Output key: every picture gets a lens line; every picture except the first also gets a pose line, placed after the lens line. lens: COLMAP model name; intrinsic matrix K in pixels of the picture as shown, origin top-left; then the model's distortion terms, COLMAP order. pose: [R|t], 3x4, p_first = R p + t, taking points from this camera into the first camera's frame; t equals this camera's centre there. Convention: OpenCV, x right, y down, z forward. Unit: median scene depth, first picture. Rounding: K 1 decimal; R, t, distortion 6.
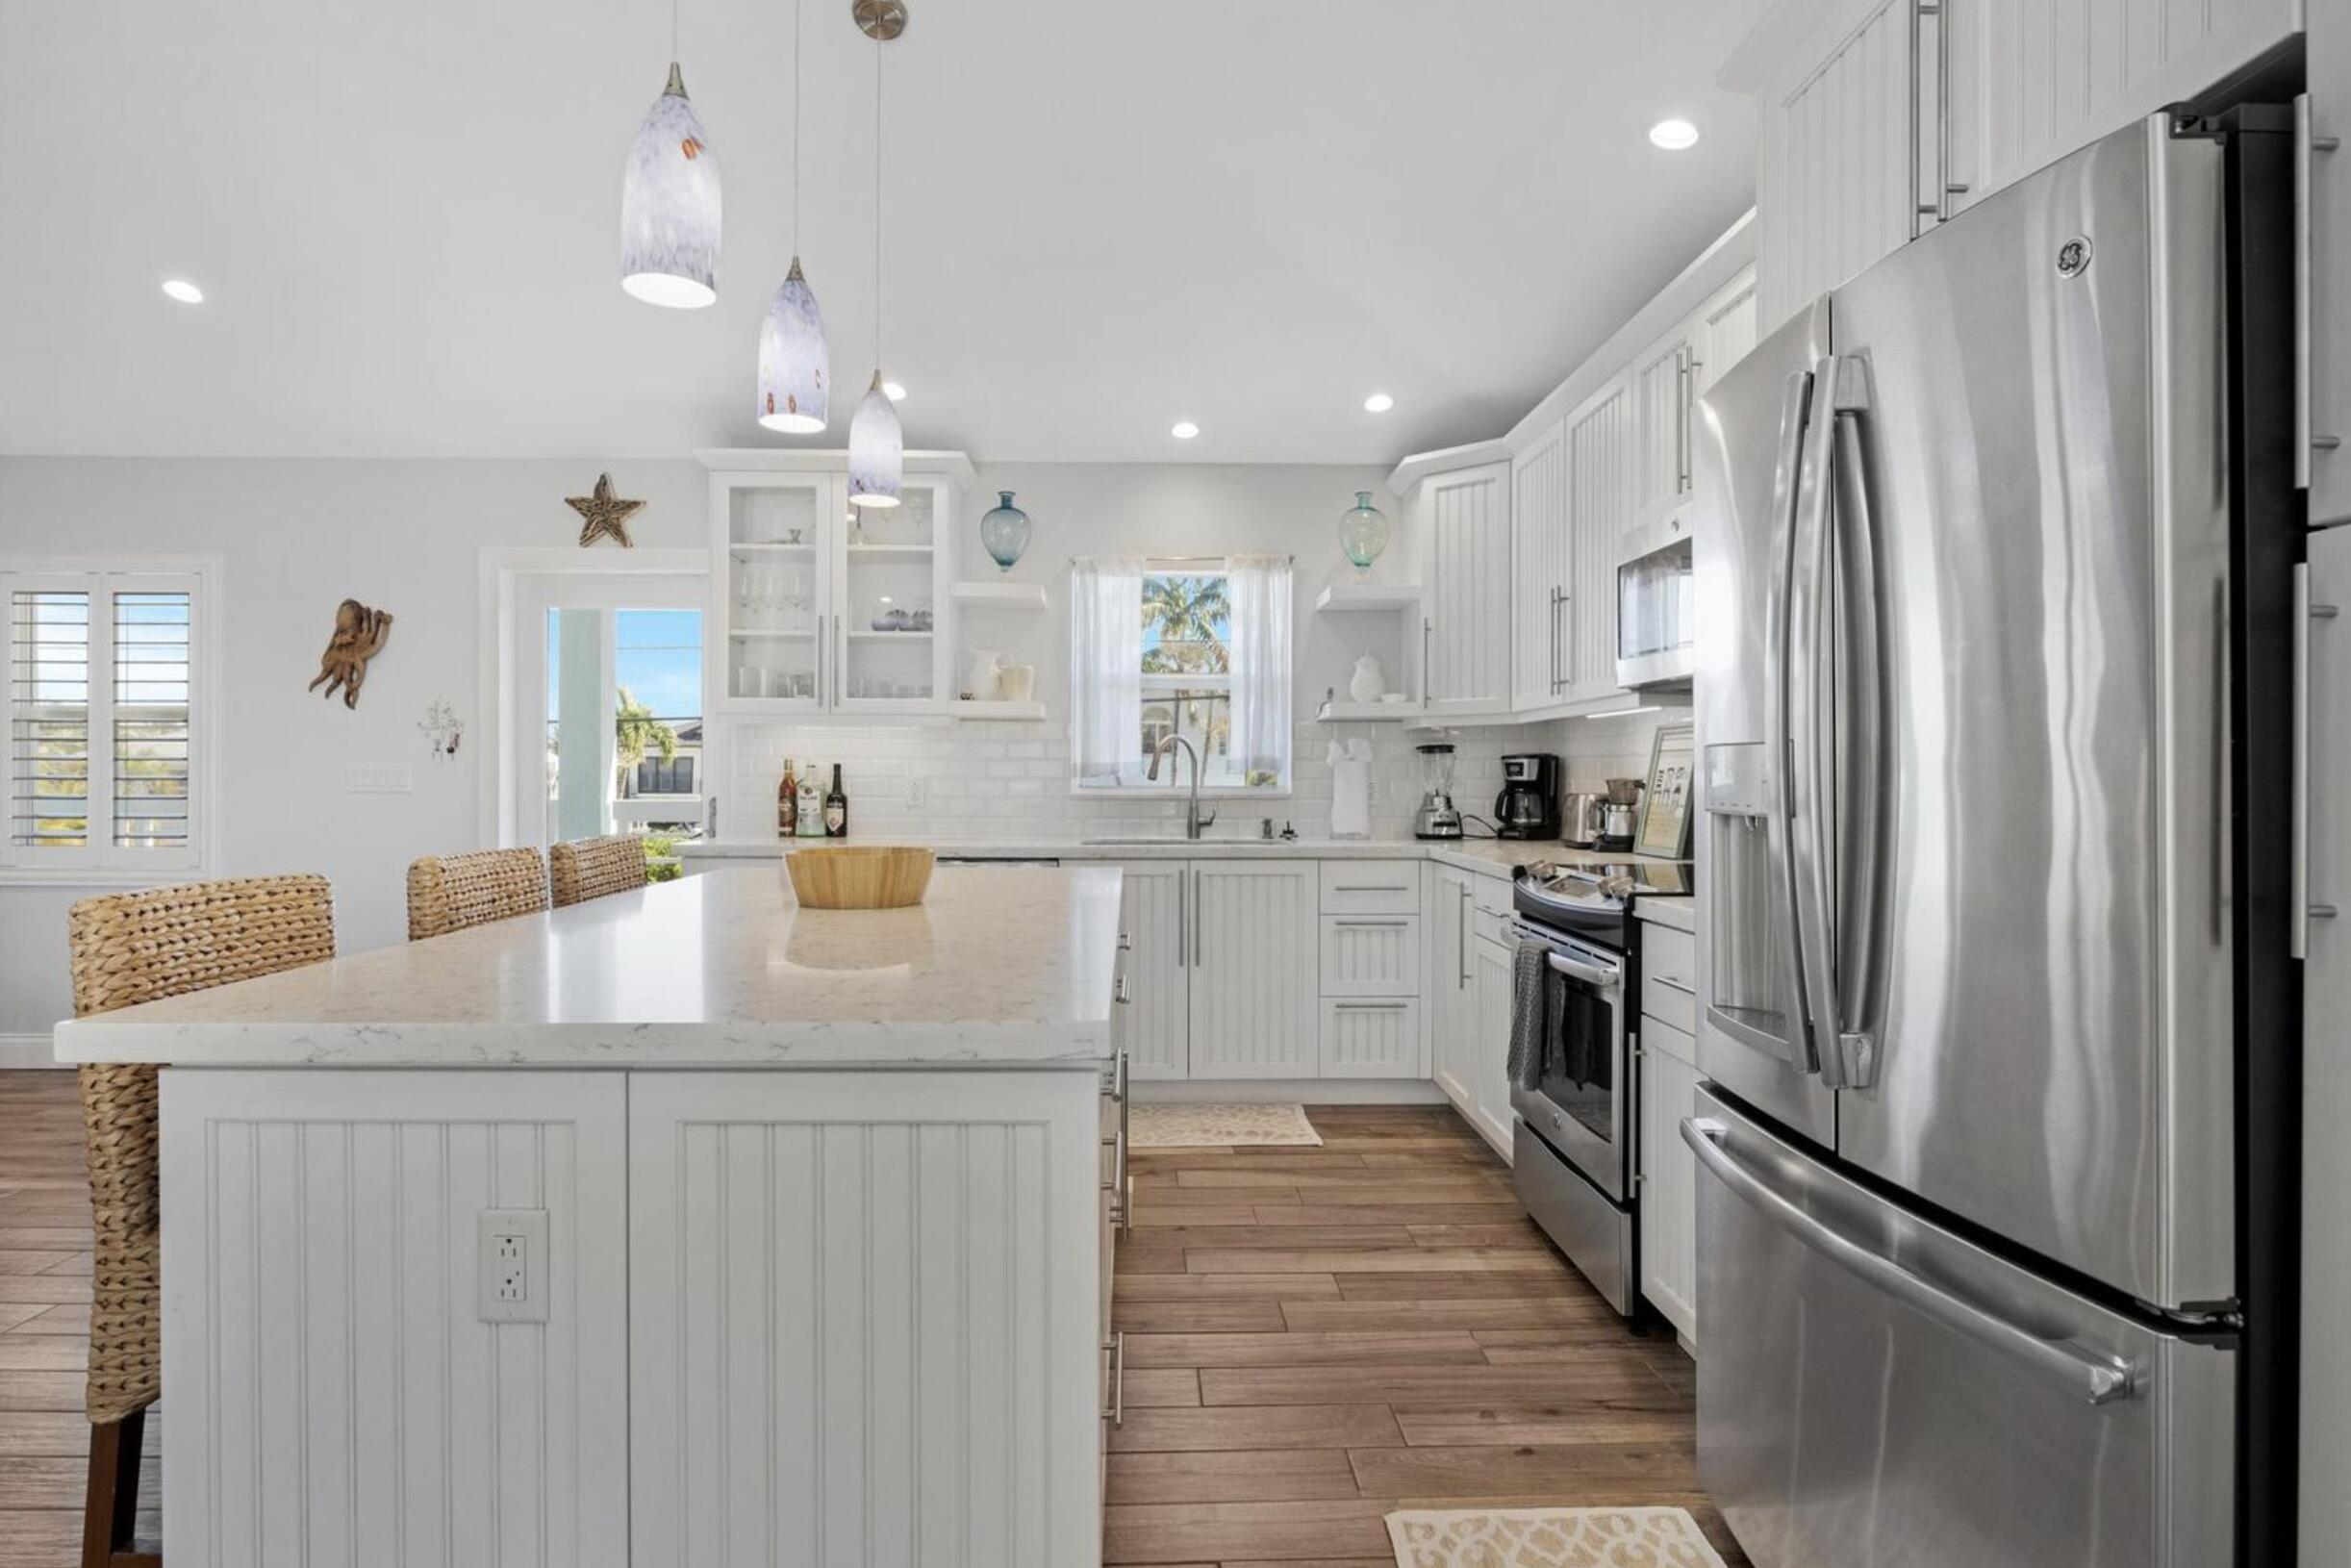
lens RADIAL K [[1230.8, 0, 1145.6], [0, 1230.8, 774.6], [0, 0, 1]] dist [-0.002422, -0.000008]
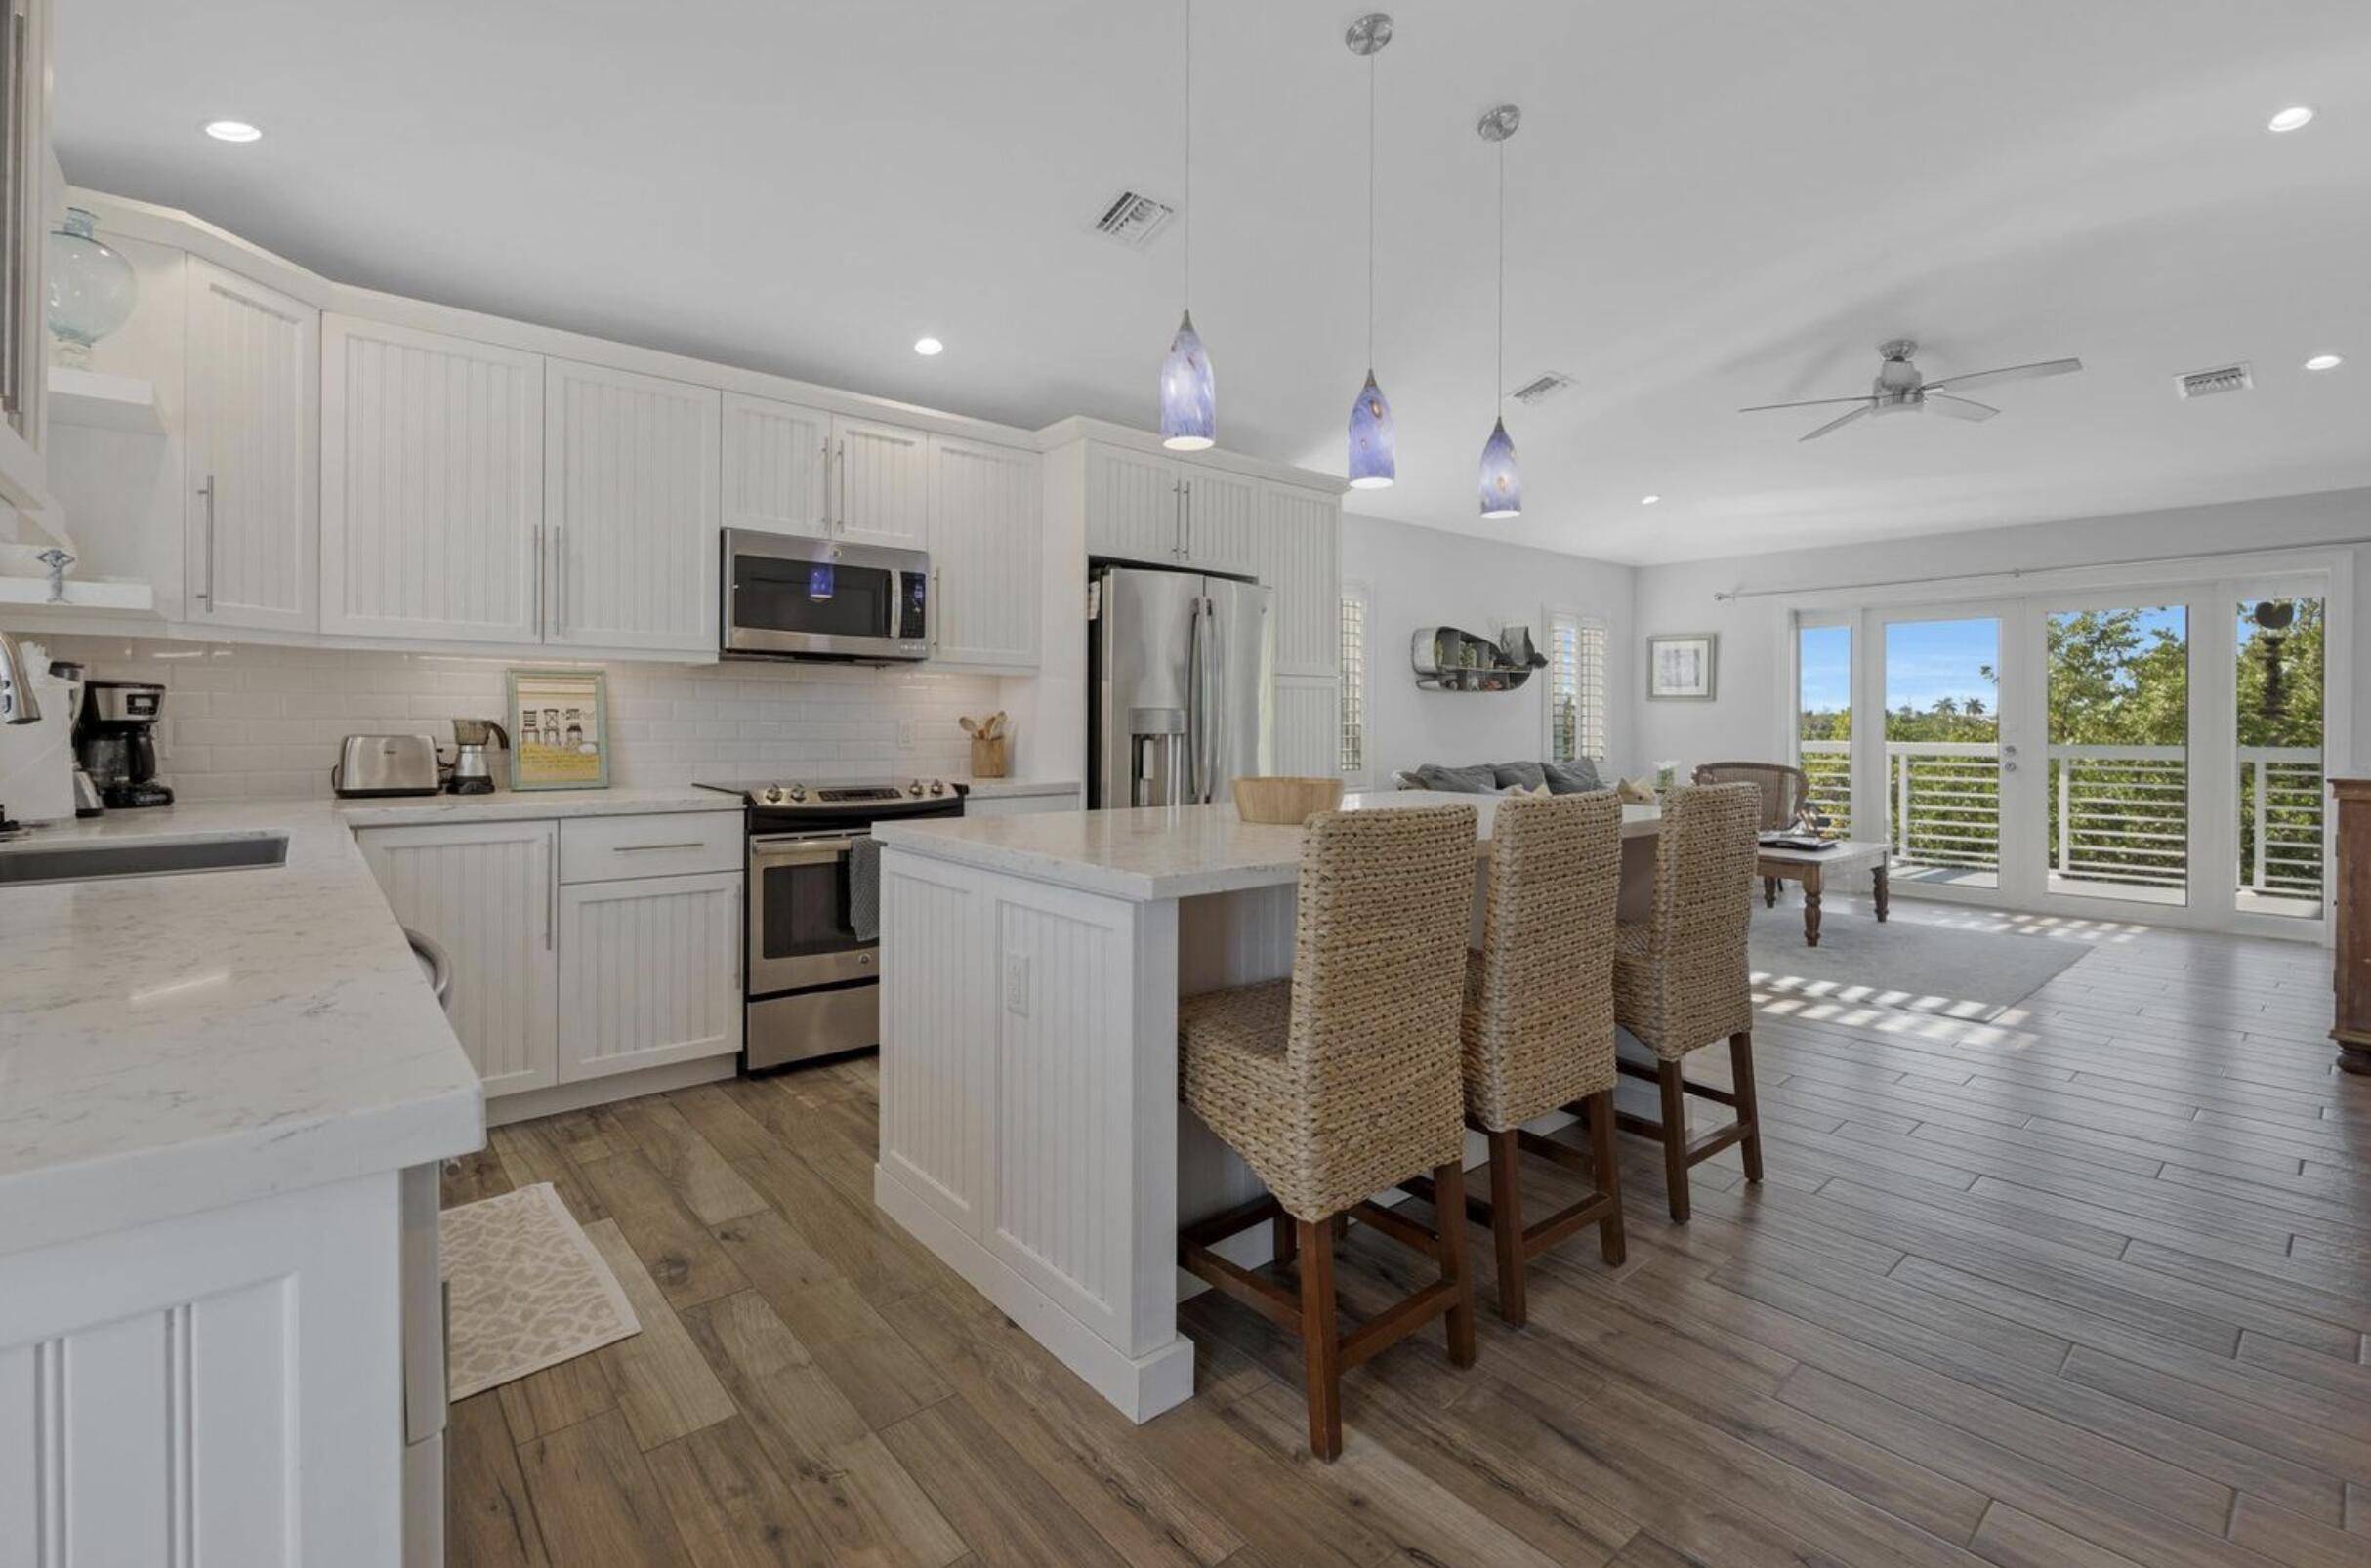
lens RADIAL K [[1037.6, 0, 1186.9], [0, 1037.6, 722.3], [0, 0, 1]] dist [0.000816, 0.000321]
pose [[-0.632271, -0.013869, 0.774623, -0.515427], [-0.011882, 0.999896, 0.008204, -0.006117], [-0.774656, -0.004017, -0.632370, 0.905908]]
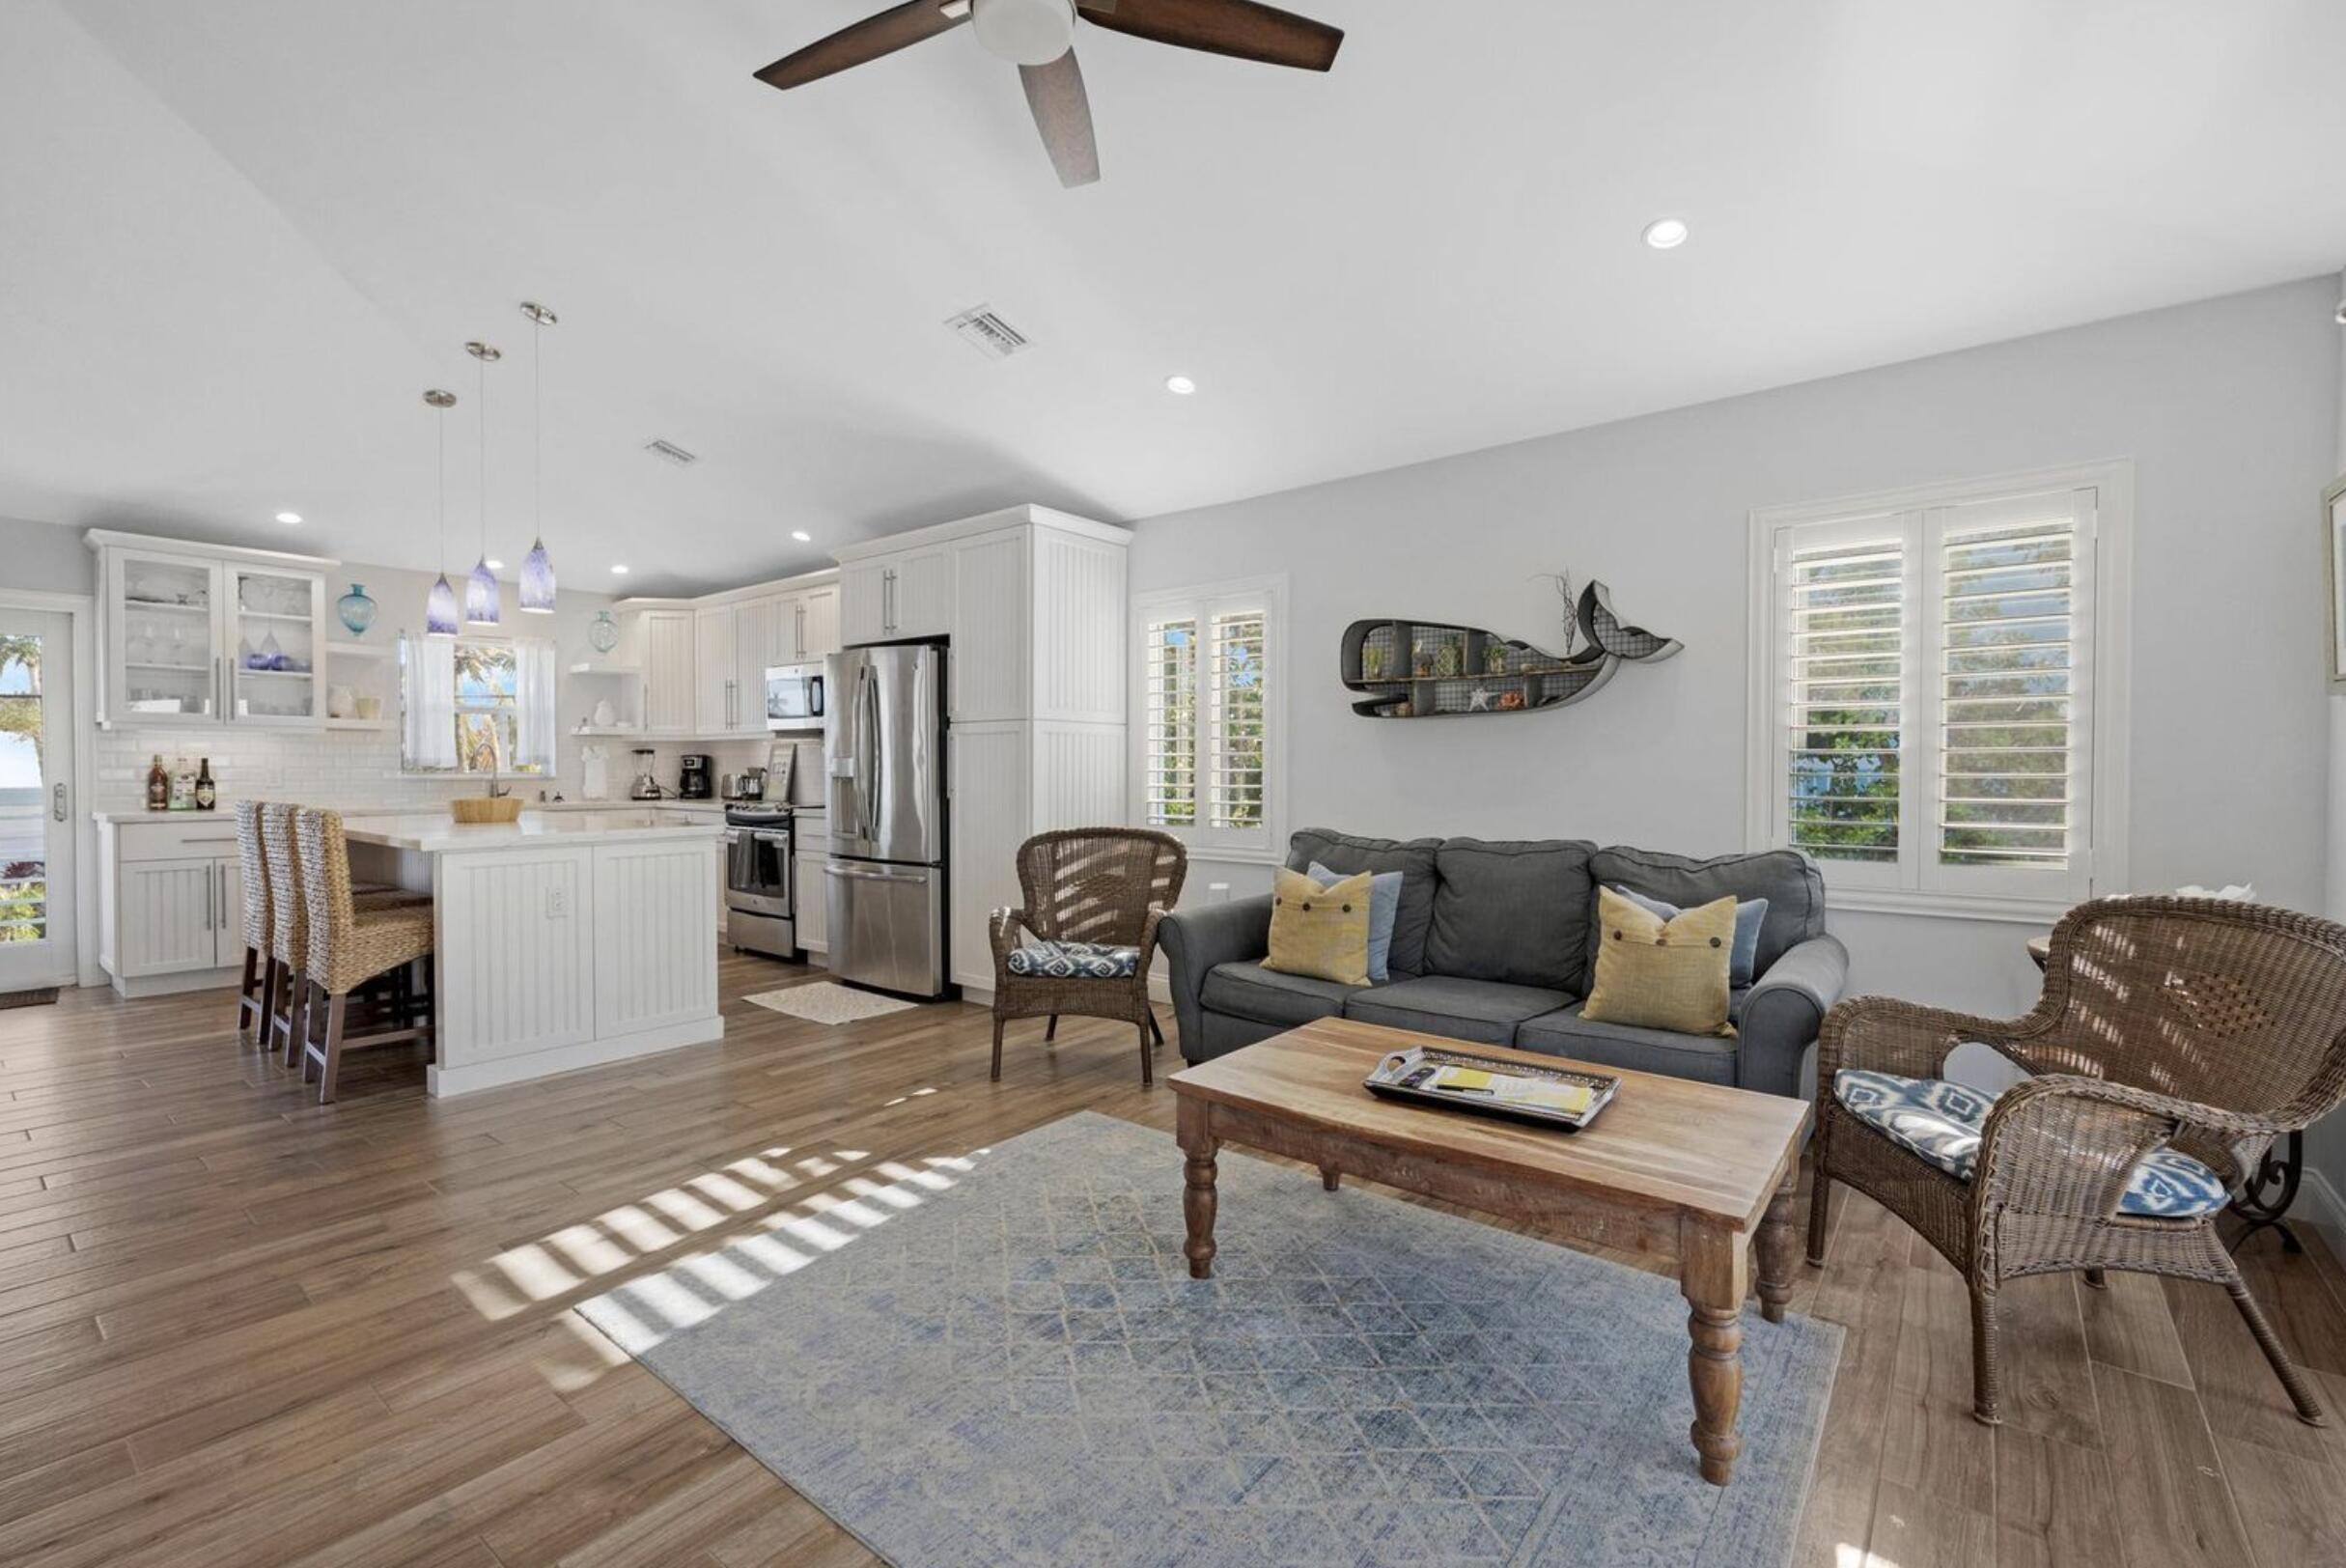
lens RADIAL K [[1000.5, 0, 1173.0], [0, 1000.5, 784.0], [0, 0, 1]] dist [0.002786, 0.000386]
pose [[0.636810, -0.015326, 0.770868, -0.438414], [-0.000038, 0.999802, 0.019909, -0.002090], [-0.771021, -0.012708, 0.636683, -0.611538]]
